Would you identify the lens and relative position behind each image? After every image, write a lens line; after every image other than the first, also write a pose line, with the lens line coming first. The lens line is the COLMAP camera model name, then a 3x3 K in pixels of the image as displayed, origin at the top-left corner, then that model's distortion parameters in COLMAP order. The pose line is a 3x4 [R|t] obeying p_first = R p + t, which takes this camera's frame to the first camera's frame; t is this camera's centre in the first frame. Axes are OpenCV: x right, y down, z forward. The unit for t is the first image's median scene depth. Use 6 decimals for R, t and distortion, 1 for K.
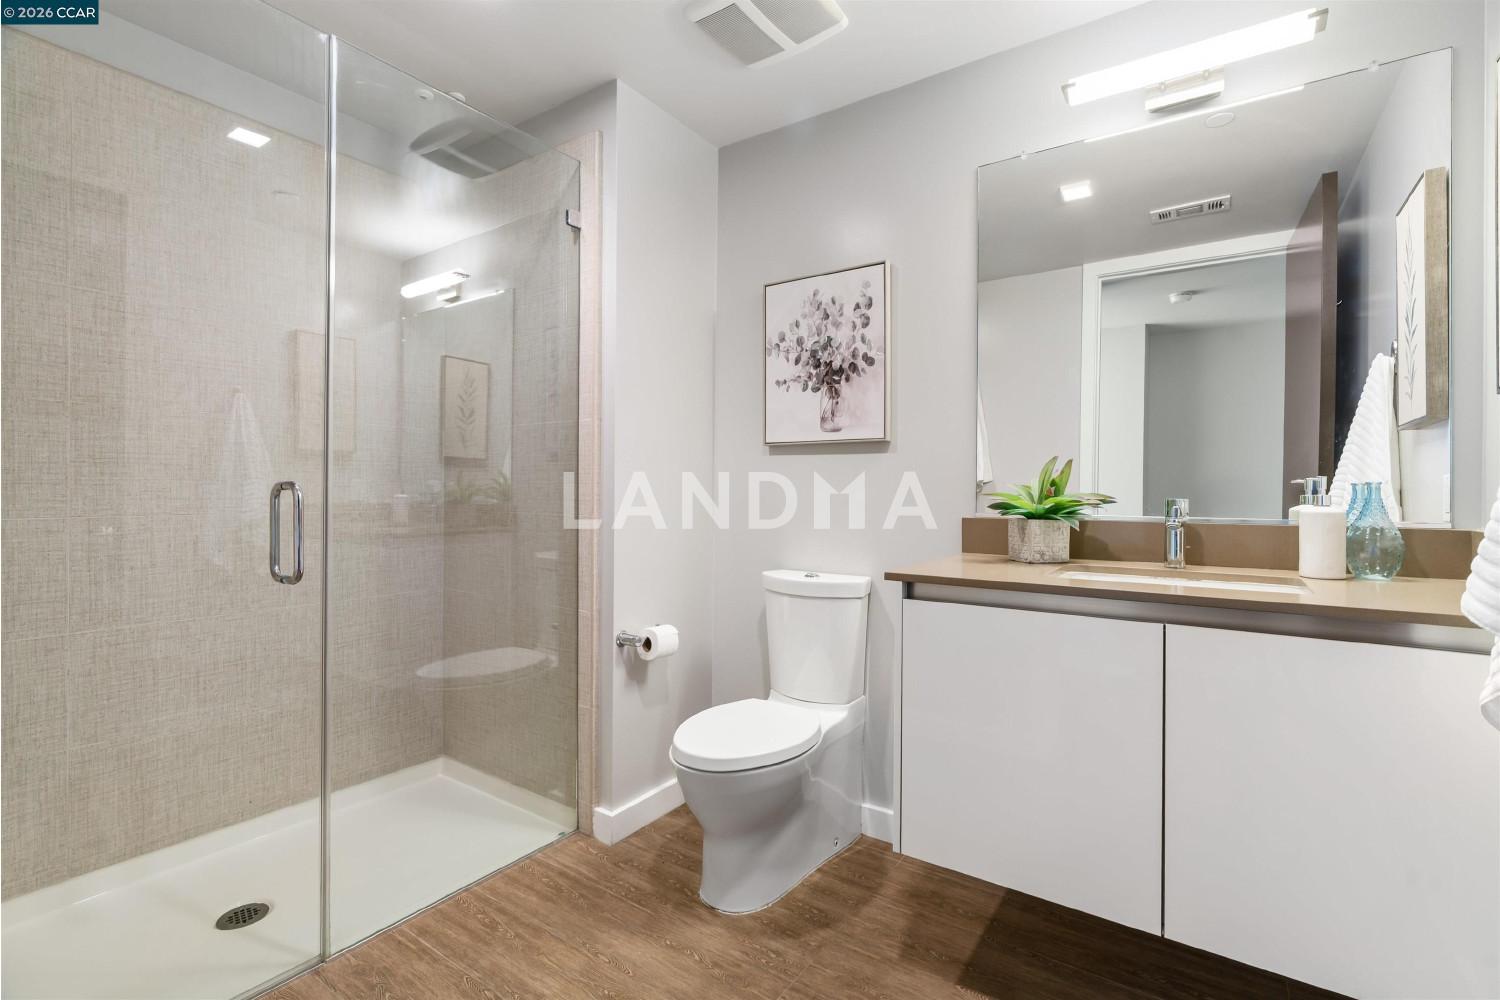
lens RADIAL K [[684.9, 0, 735.1], [0, 684.9, 489.2], [0, 0, 1]] dist [-0.004973, 0.003071]
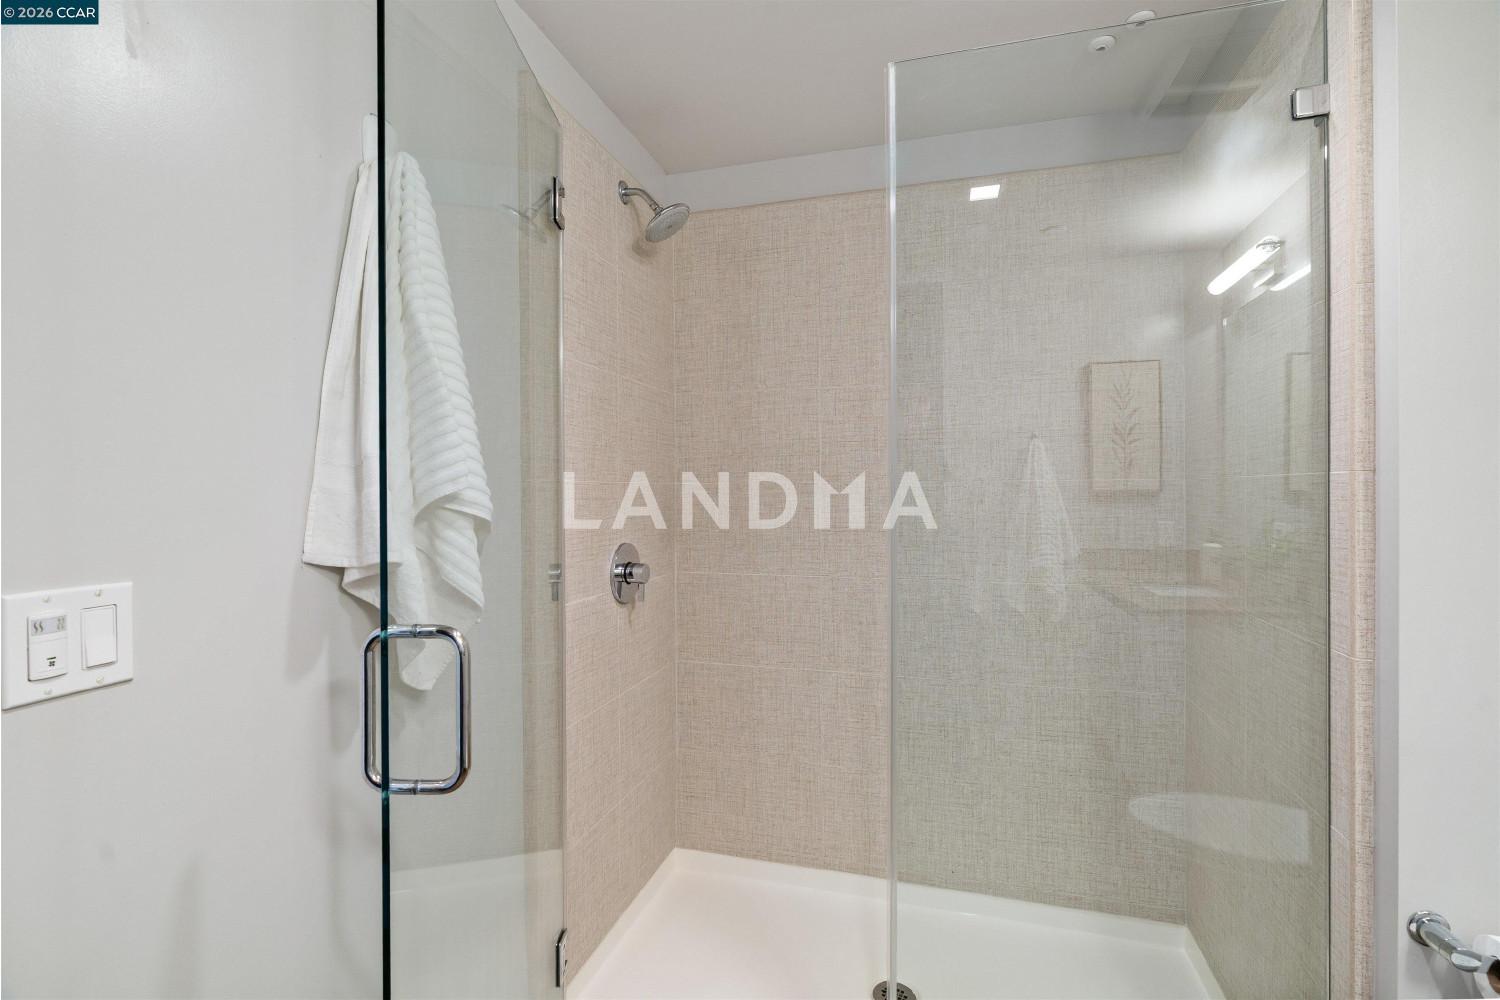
lens RADIAL K [[684.9, 0, 758.6], [0, 684.9, 499.3], [0, 0, 1]] dist [-0.004973, 0.003071]
pose [[0.352499, -0.001493, -0.935811, 0.116458], [0.006596, 0.999978, 0.000889, -0.083853], [0.935789, -0.006485, 0.352501, 0.393404]]
